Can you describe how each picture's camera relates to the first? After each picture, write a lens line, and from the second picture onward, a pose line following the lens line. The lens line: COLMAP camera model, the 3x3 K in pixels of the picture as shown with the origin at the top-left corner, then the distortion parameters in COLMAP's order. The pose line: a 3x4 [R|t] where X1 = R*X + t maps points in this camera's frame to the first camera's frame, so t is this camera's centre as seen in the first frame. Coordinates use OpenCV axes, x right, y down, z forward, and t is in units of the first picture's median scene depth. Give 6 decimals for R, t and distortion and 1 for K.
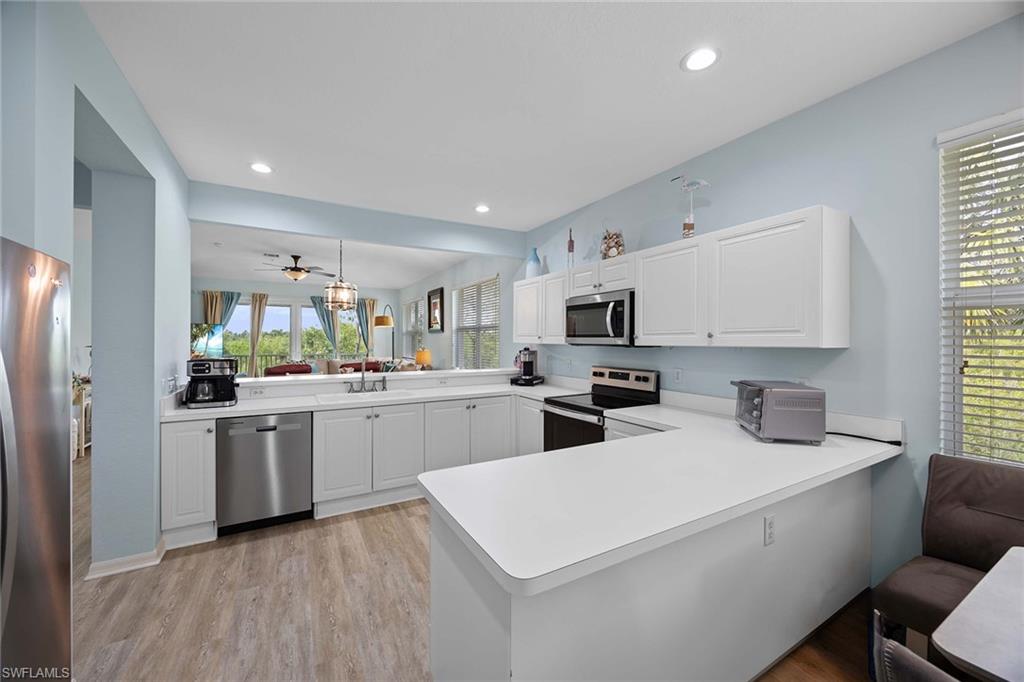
lens RADIAL K [[390.6, 0, 515.1], [0, 390.6, 342.2], [0, 0, 1]] dist [-0.005267, 0.001793]
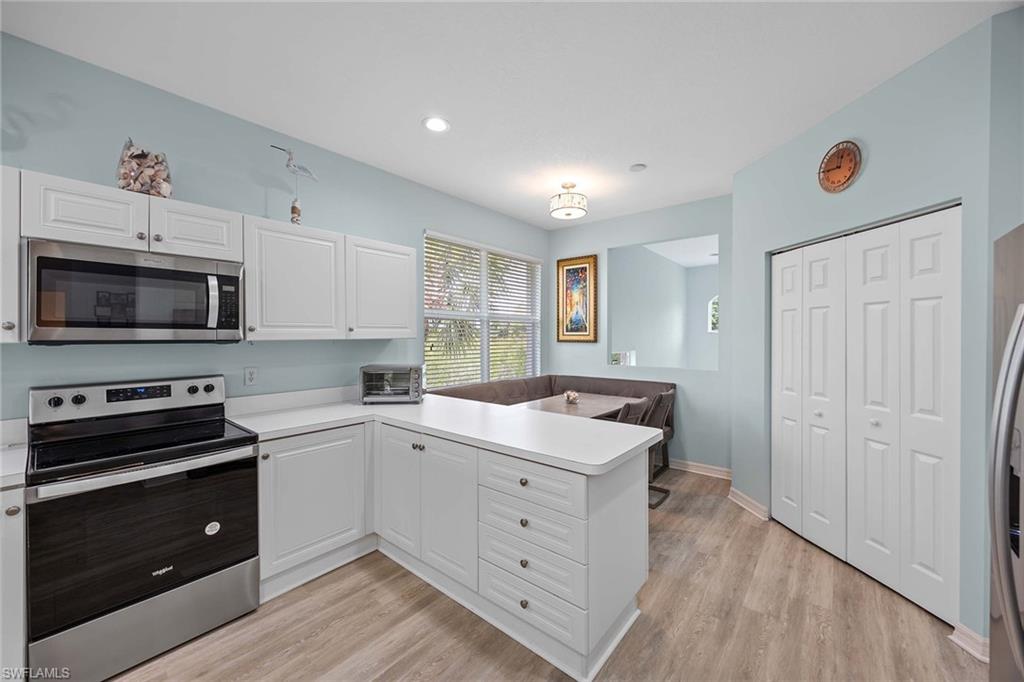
lens RADIAL K [[390.6, 0, 510.0], [0, 390.6, 336.5], [0, 0, 1]] dist [-0.005267, 0.001793]
pose [[-0.338845, -0.005020, 0.940829, -0.492216], [0.004872, 0.999963, 0.007090, -0.001974], [-0.940830, 0.006986, -0.338808, 0.686350]]
